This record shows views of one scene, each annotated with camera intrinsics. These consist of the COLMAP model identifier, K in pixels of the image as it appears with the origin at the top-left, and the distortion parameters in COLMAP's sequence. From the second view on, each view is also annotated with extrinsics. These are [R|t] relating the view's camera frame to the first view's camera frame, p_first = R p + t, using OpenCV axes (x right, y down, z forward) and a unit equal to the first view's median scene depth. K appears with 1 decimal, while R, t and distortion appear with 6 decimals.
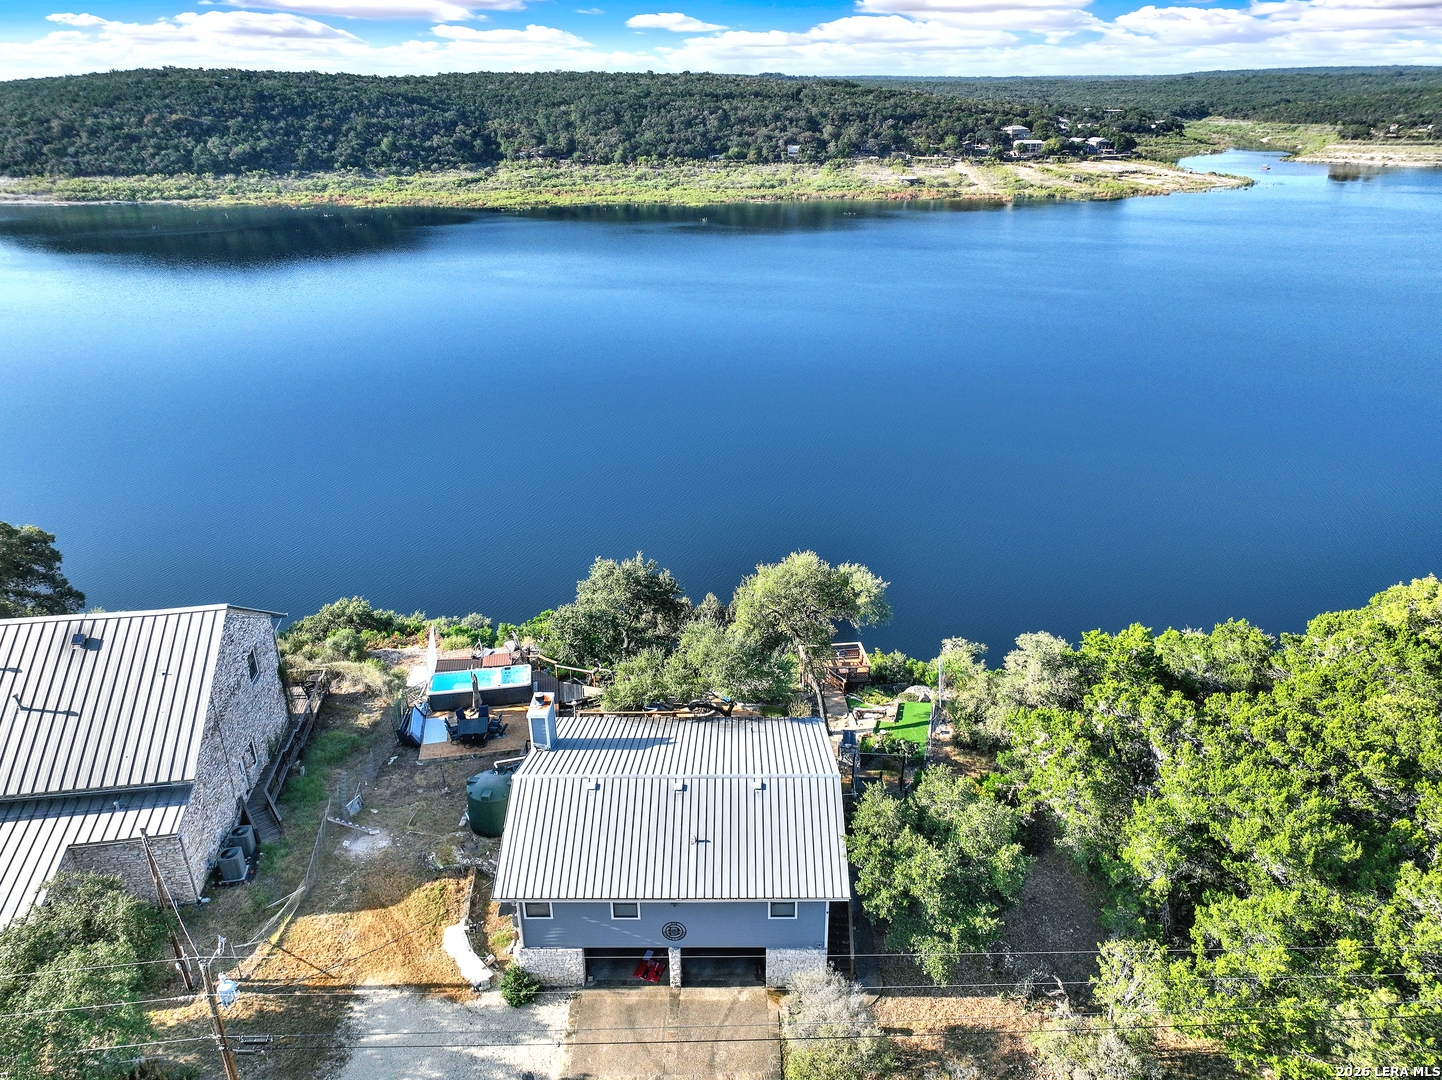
lens RADIAL K [[1037.3, 0, 725.8], [0, 1037.3, 543.8], [0, 0, 1]] dist [-0.017069, 0.034706]
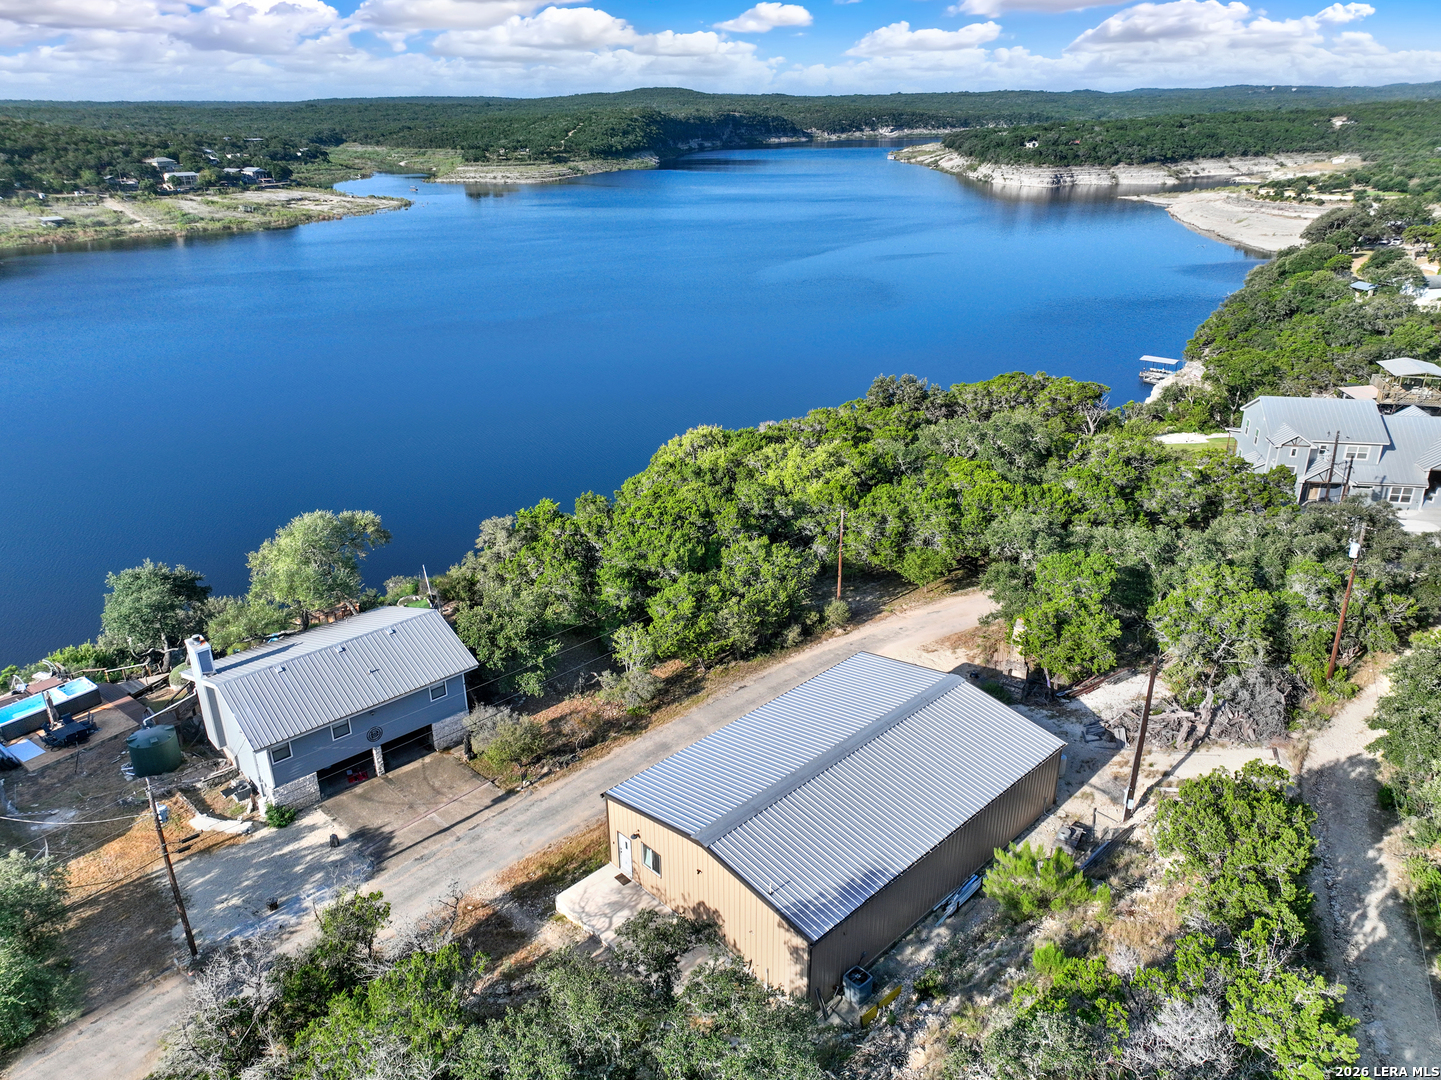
lens RADIAL K [[1036.6, 0, 725.3], [0, 1036.6, 543.7], [0, 0, 1]] dist [-0.017069, 0.034706]
pose [[0.736092, -0.261974, 0.624130, -0.366693], [0.274954, 0.958292, 0.077958, 0.089285], [-0.618521, 0.114223, 0.777422, -0.350806]]
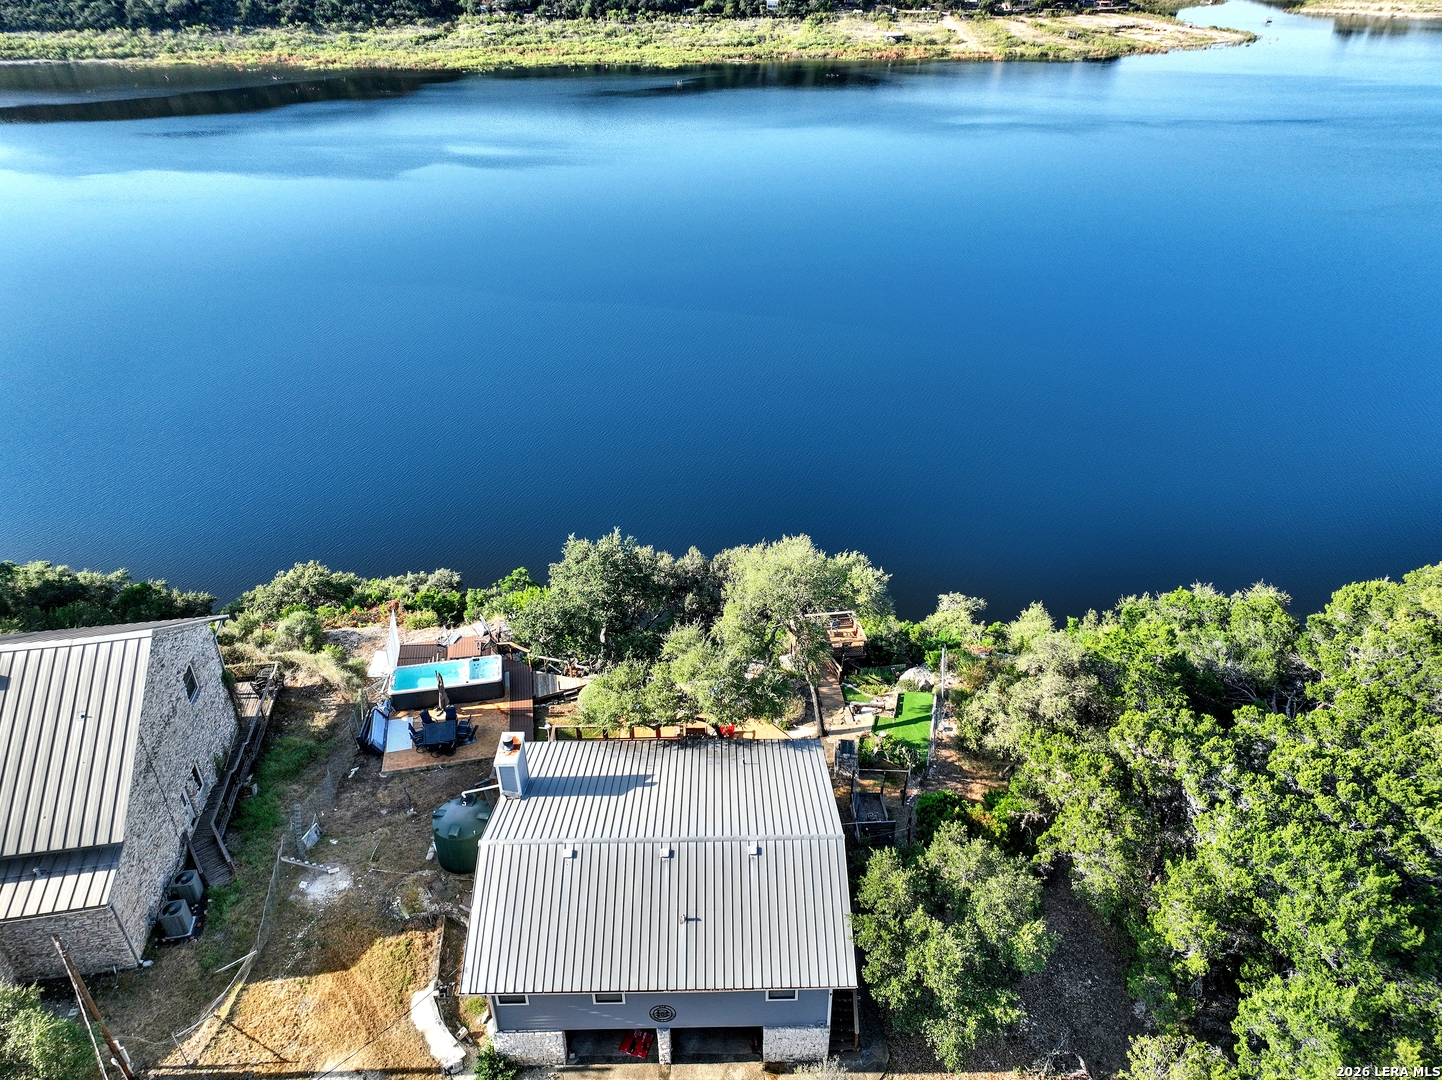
lens RADIAL K [[1037.3, 0, 725.8], [0, 1037.3, 543.8], [0, 0, 1]] dist [-0.017069, 0.034706]
pose [[0.999762, -0.010436, 0.019180, -0.005090], [0.008022, 0.992510, 0.121900, -0.099224], [-0.020309, -0.121717, 0.992357, 0.097833]]
